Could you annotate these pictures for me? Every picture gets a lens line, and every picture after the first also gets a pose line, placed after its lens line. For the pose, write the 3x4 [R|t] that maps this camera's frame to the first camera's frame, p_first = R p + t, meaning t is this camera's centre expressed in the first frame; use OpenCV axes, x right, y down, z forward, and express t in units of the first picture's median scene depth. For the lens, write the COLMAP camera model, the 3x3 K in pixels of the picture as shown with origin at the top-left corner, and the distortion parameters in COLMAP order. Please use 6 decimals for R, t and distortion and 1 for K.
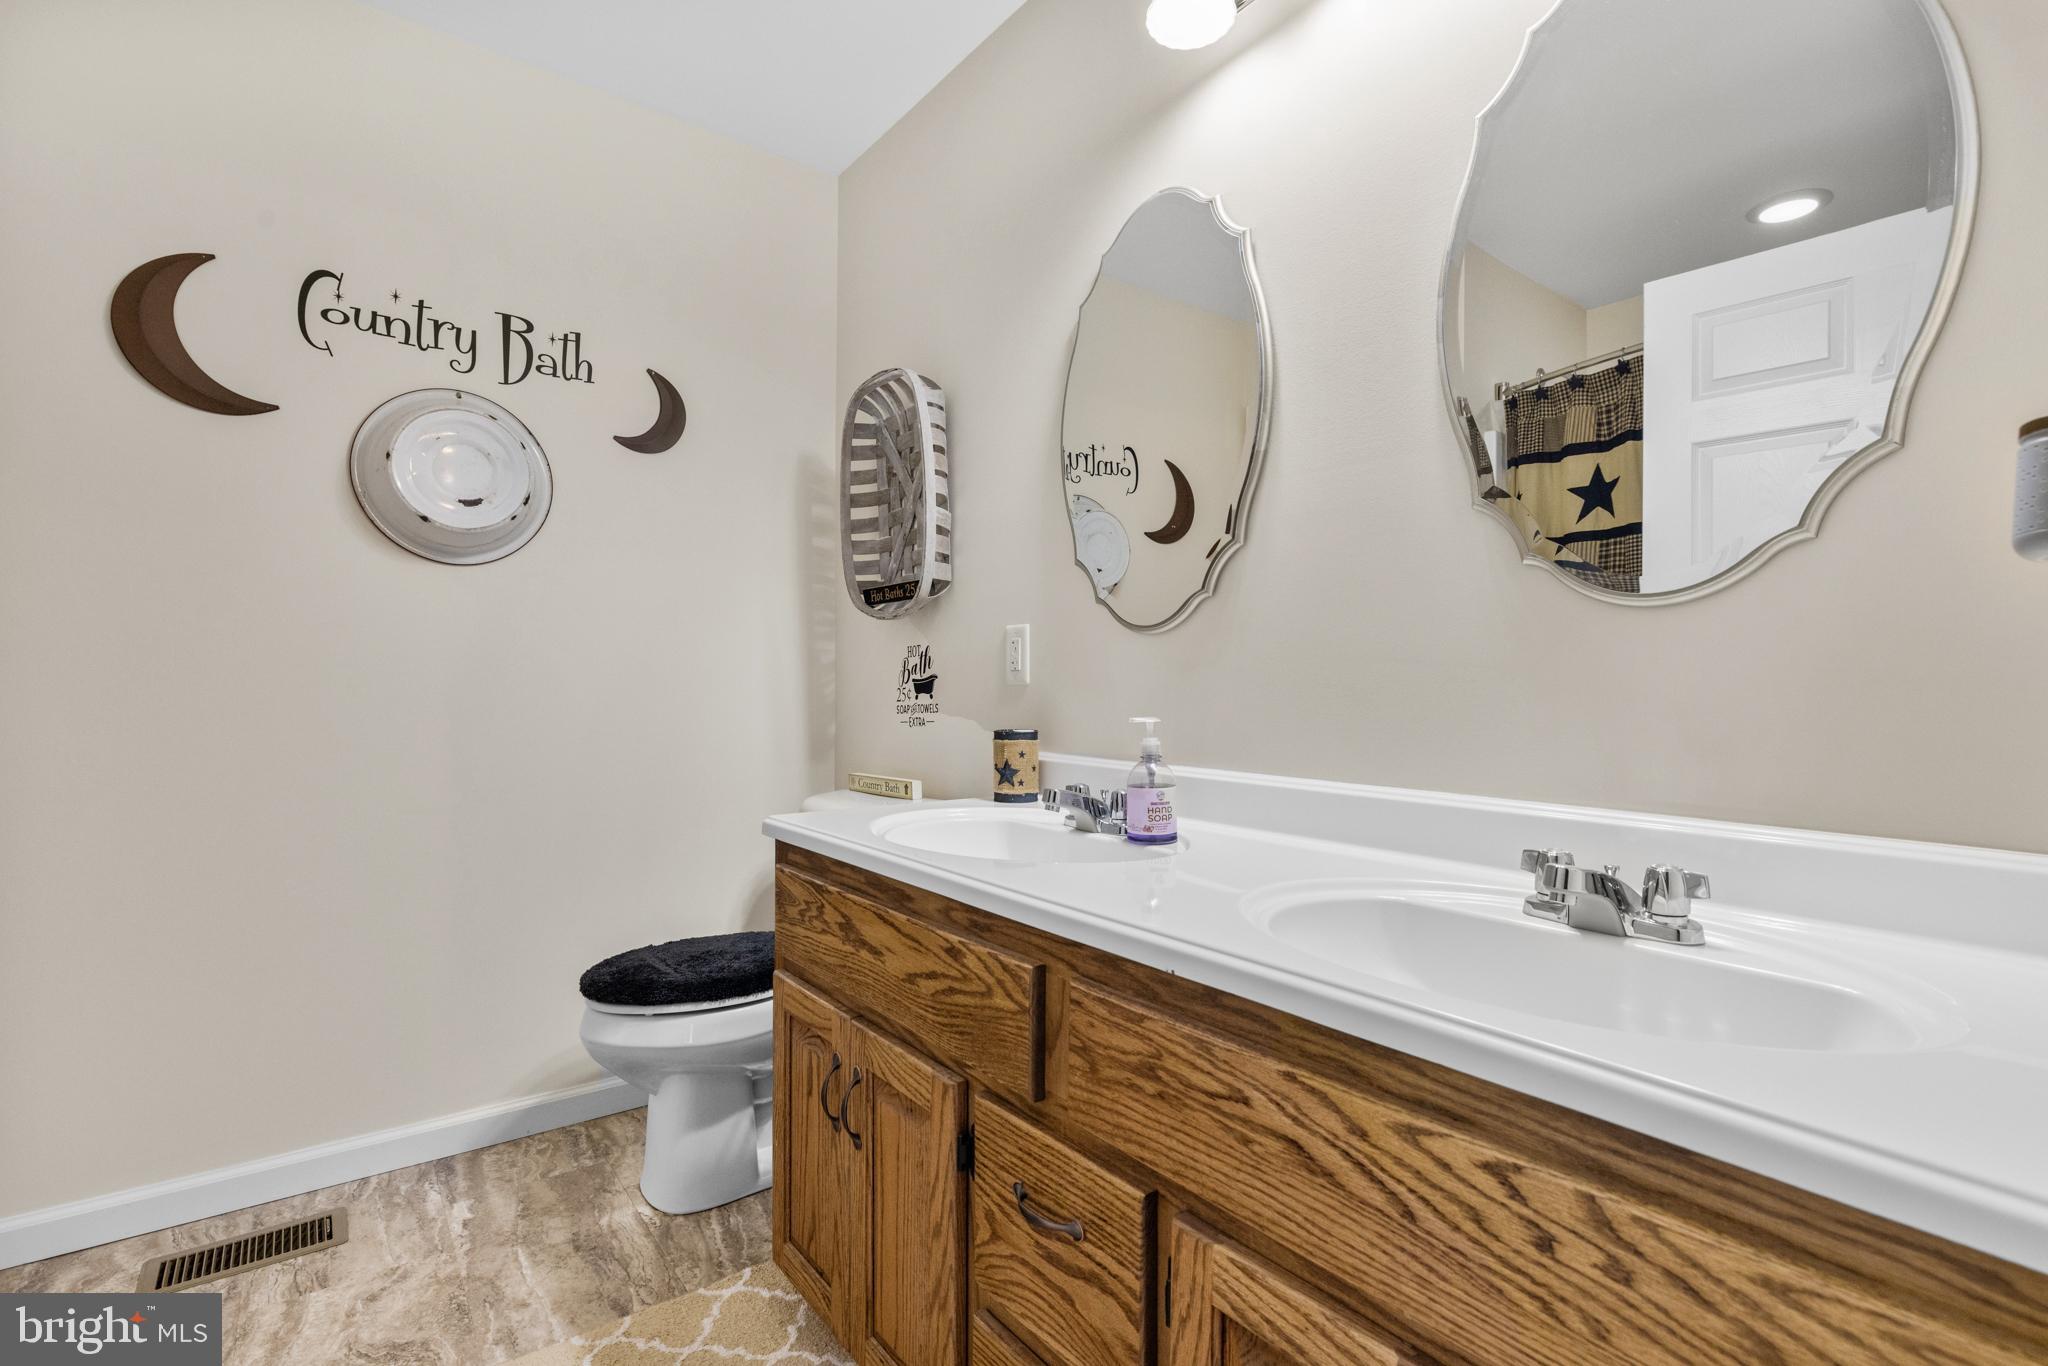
lens RADIAL K [[902.0, 0, 1031.4], [0, 902.0, 692.1], [0, 0, 1]] dist [-0.005189, 0.002224]
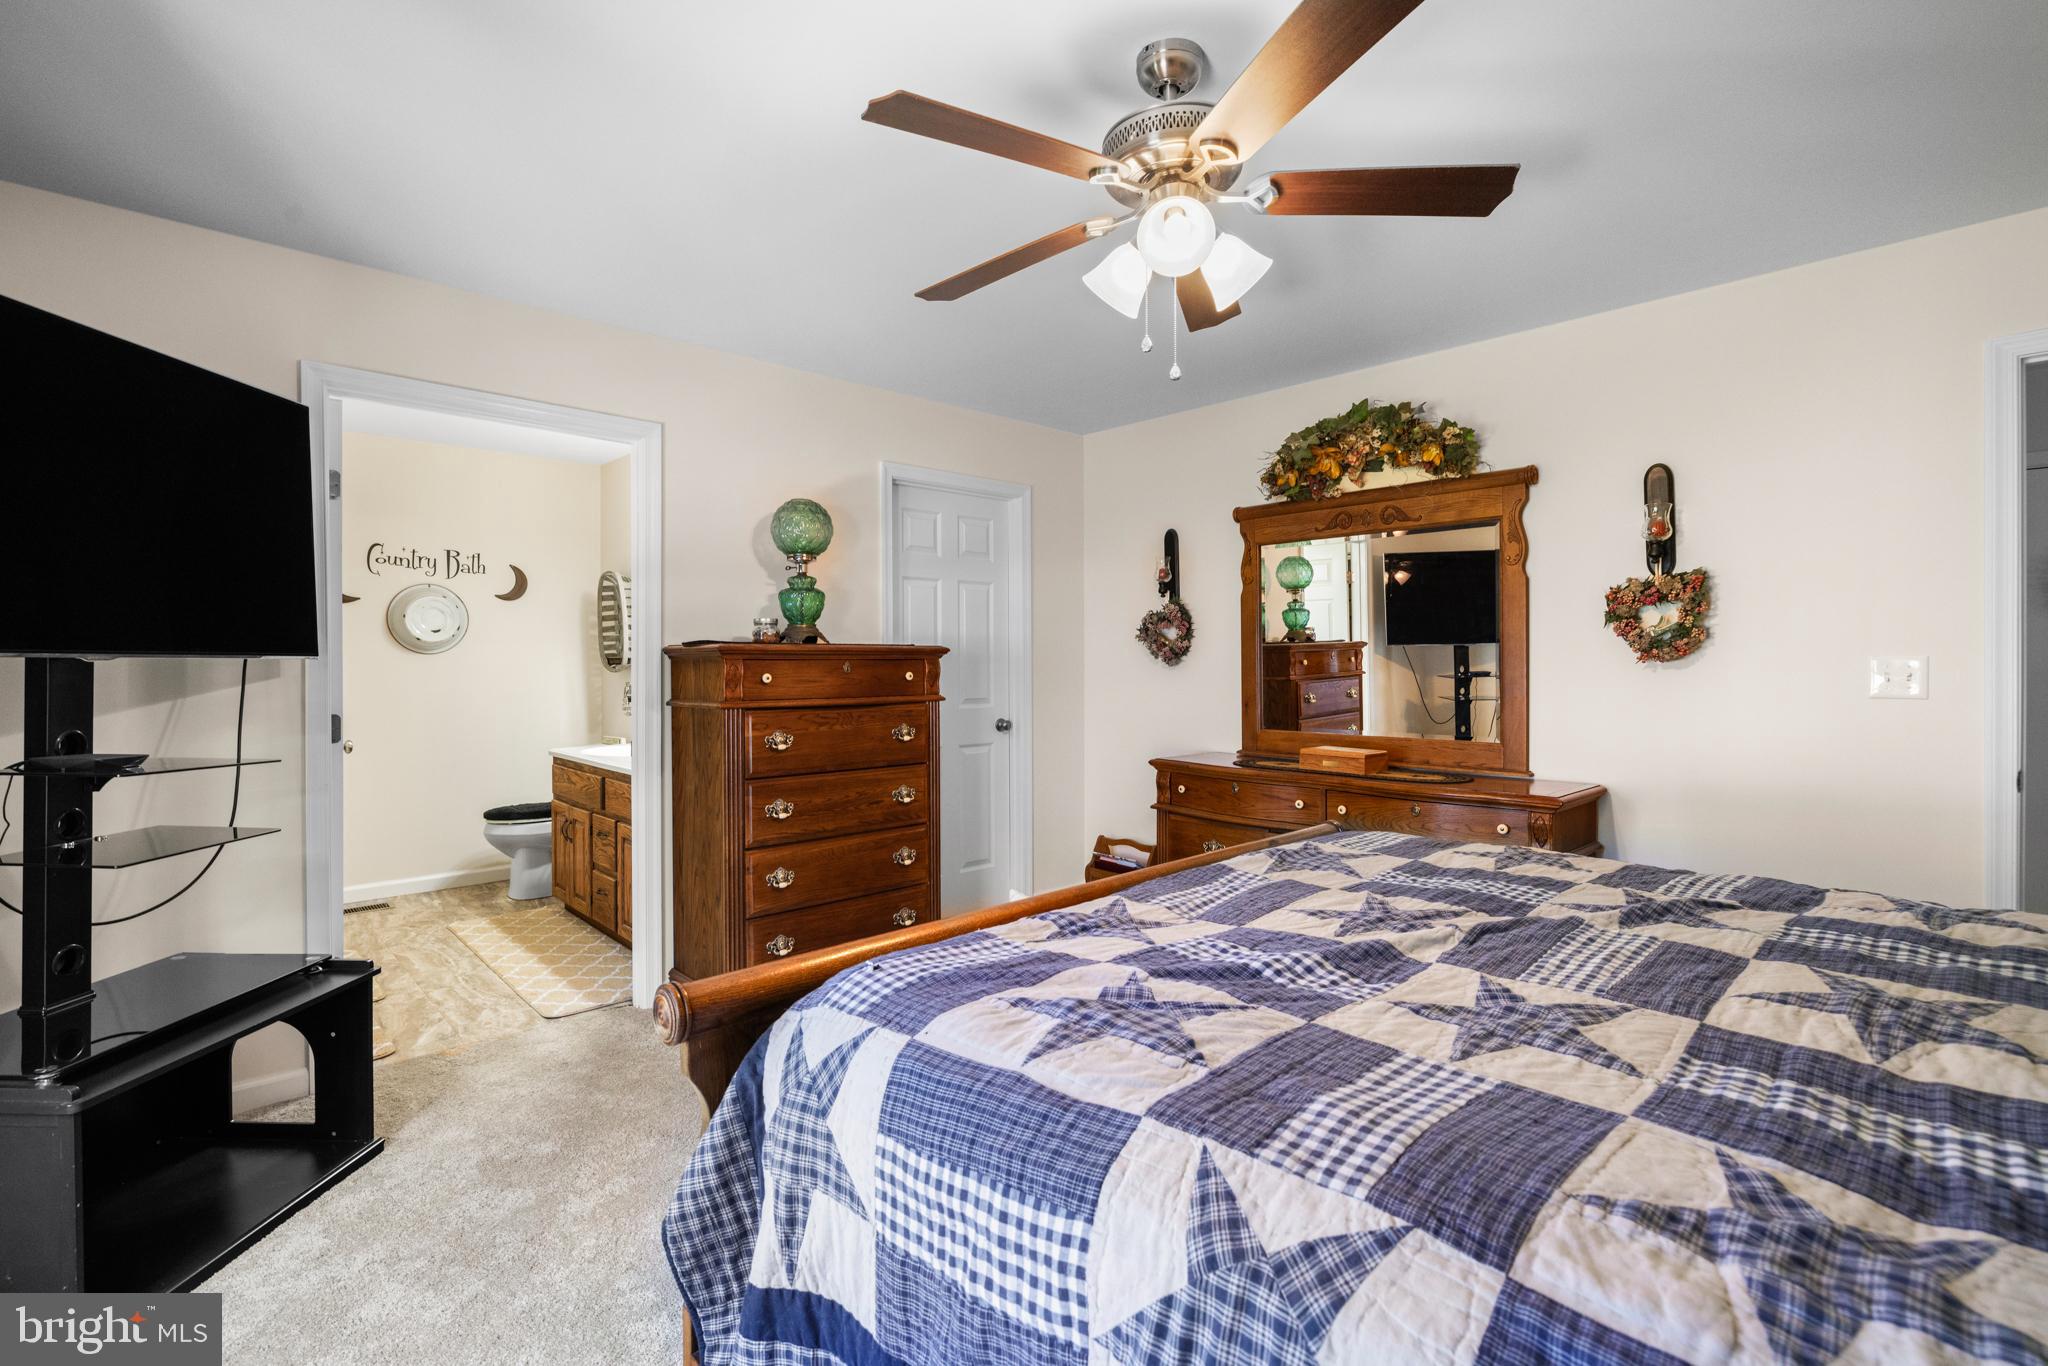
lens RADIAL K [[902.0, 0, 1026.5], [0, 902.0, 671.0], [0, 0, 1]] dist [-0.005189, 0.002224]
pose [[0.996423, -0.010840, 0.083803, 0.795175], [0.010797, 0.999941, 0.000957, -0.077466], [-0.083808, -0.000049, 0.996482, -1.613425]]
